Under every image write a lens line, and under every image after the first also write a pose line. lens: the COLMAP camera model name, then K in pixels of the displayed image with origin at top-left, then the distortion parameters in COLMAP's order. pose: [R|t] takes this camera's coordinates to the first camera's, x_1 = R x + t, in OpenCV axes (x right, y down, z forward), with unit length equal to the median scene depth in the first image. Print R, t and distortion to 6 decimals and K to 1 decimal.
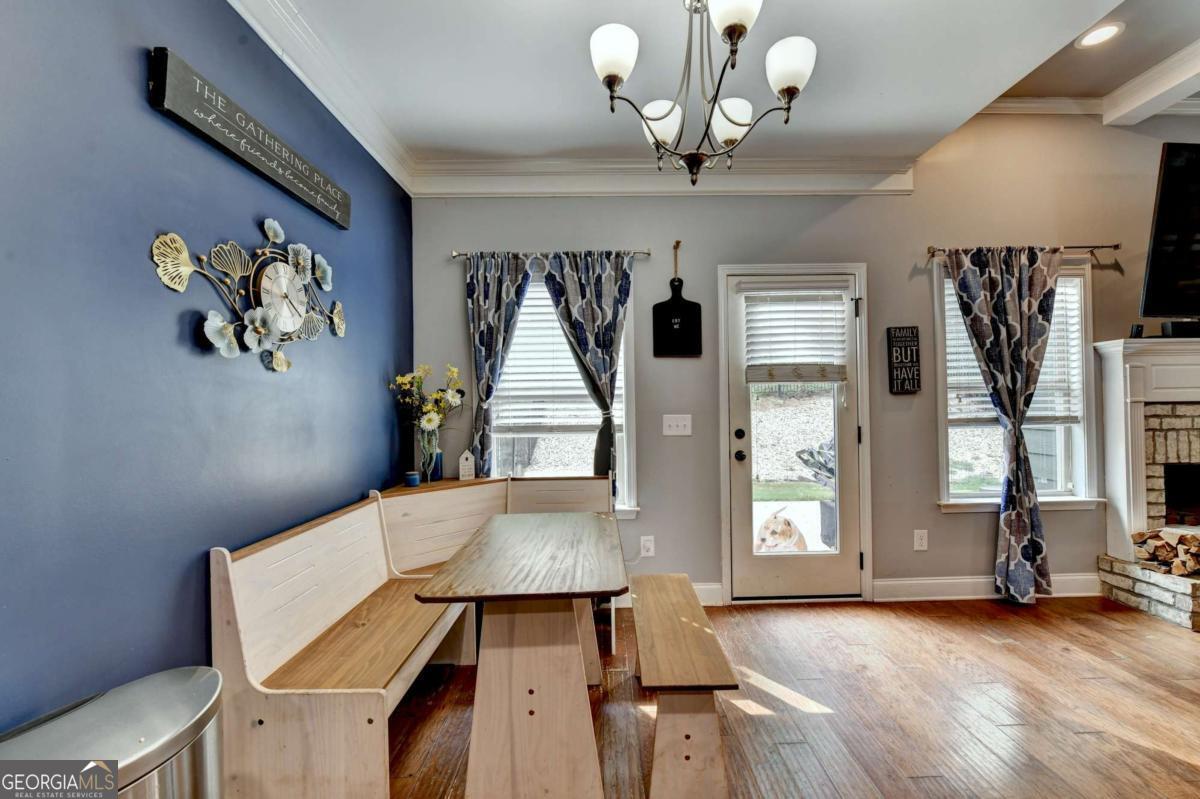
lens RADIAL K [[484.0, 0, 600.0], [0, 484.0, 399.5], [0, 0, 1]] dist [-0.009349, -0.000186]
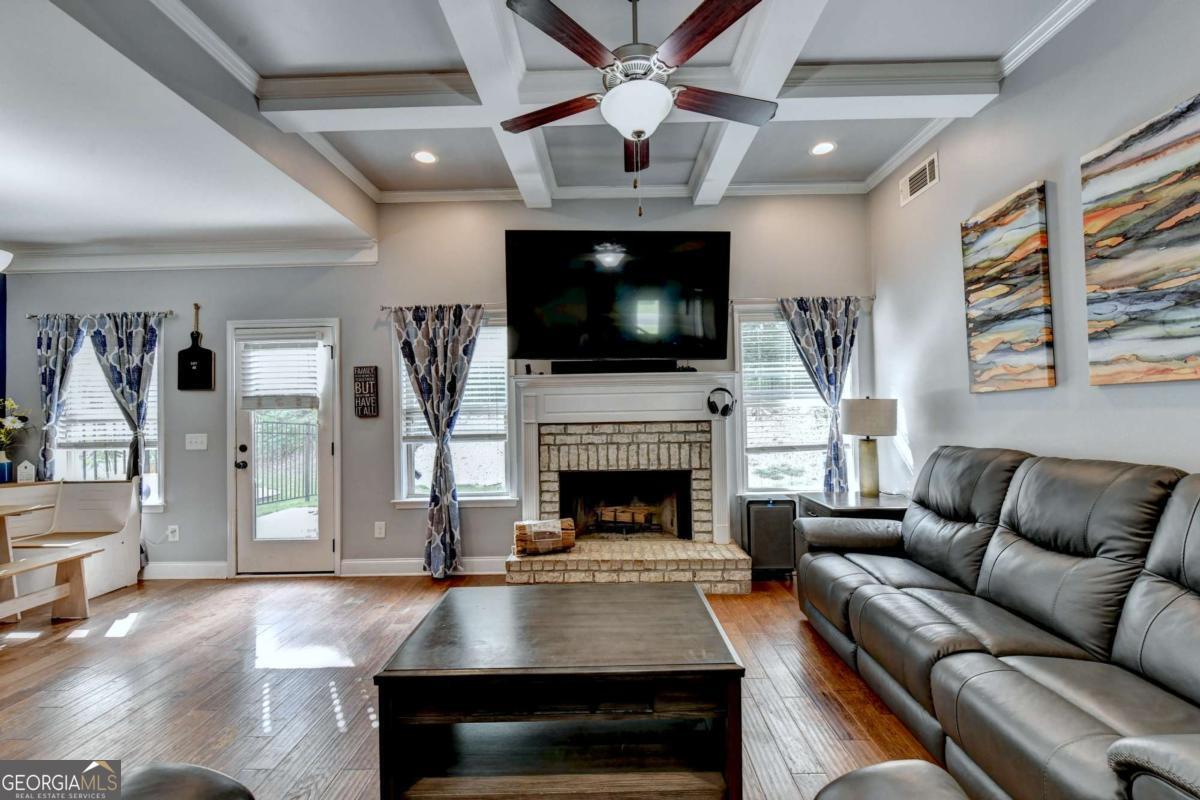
lens RADIAL K [[484.0, 0, 600.0], [0, 484.0, 400.0], [0, 0, 1]] dist [-0.009349, -0.000186]
pose [[0.999822, -0.005375, -0.018111, 1.319619], [0.005139, 0.999901, -0.013065, -0.039622], [0.018179, 0.012970, 0.999751, -0.306975]]
